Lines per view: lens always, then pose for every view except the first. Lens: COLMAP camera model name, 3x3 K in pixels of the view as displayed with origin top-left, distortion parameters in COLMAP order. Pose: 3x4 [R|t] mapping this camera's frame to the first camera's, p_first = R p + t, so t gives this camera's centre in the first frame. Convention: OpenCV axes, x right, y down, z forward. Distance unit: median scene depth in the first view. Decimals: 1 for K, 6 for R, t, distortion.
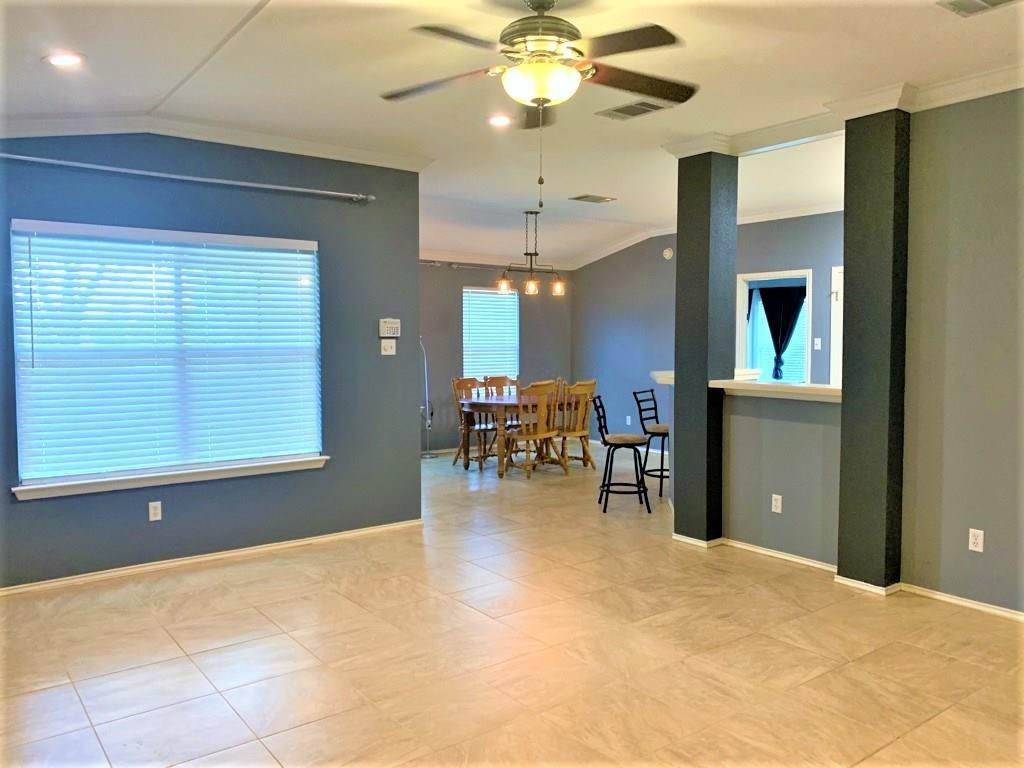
lens RADIAL K [[783.1, 0, 488.7], [0, 783.1, 381.1], [0, 0, 1]] dist [0.005264, -0.017432]
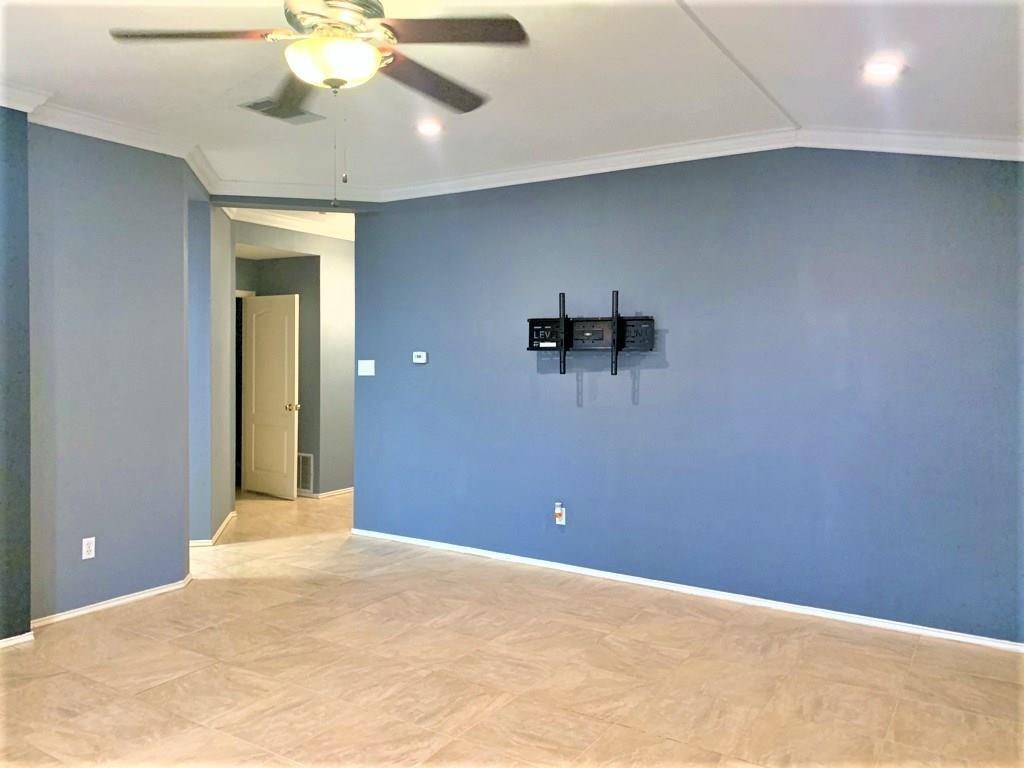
lens RADIAL K [[776.2, 0, 507.9], [0, 776.2, 360.1], [0, 0, 1]] dist [0.009062, 0.002883]
pose [[-0.352404, -0.005299, 0.935833, -0.600100], [0.049248, 0.998493, 0.024199, -0.054325], [-0.934551, 0.054616, -0.351612, 0.852681]]
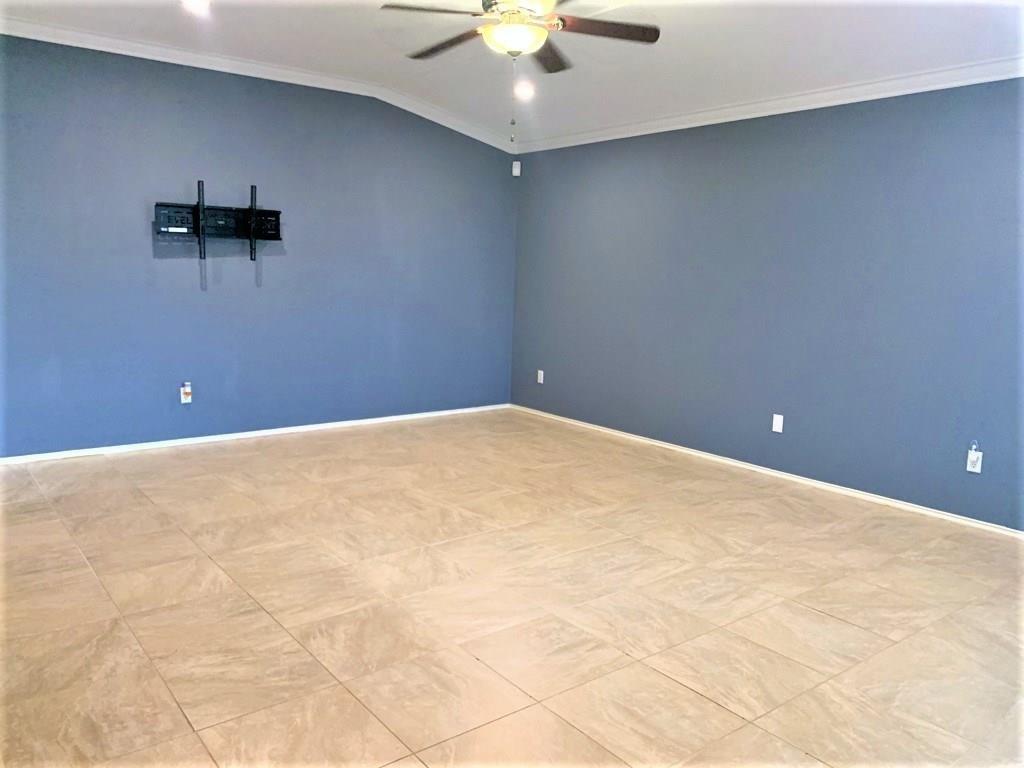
lens RADIAL K [[783.1, 0, 488.7], [0, 783.1, 381.1], [0, 0, 1]] dist [0.005264, -0.017432]
pose [[-0.999566, -0.024118, -0.016911, 0.088588], [-0.027036, 0.979070, 0.201718, -0.077080], [0.011692, 0.202087, -0.979298, 1.716824]]
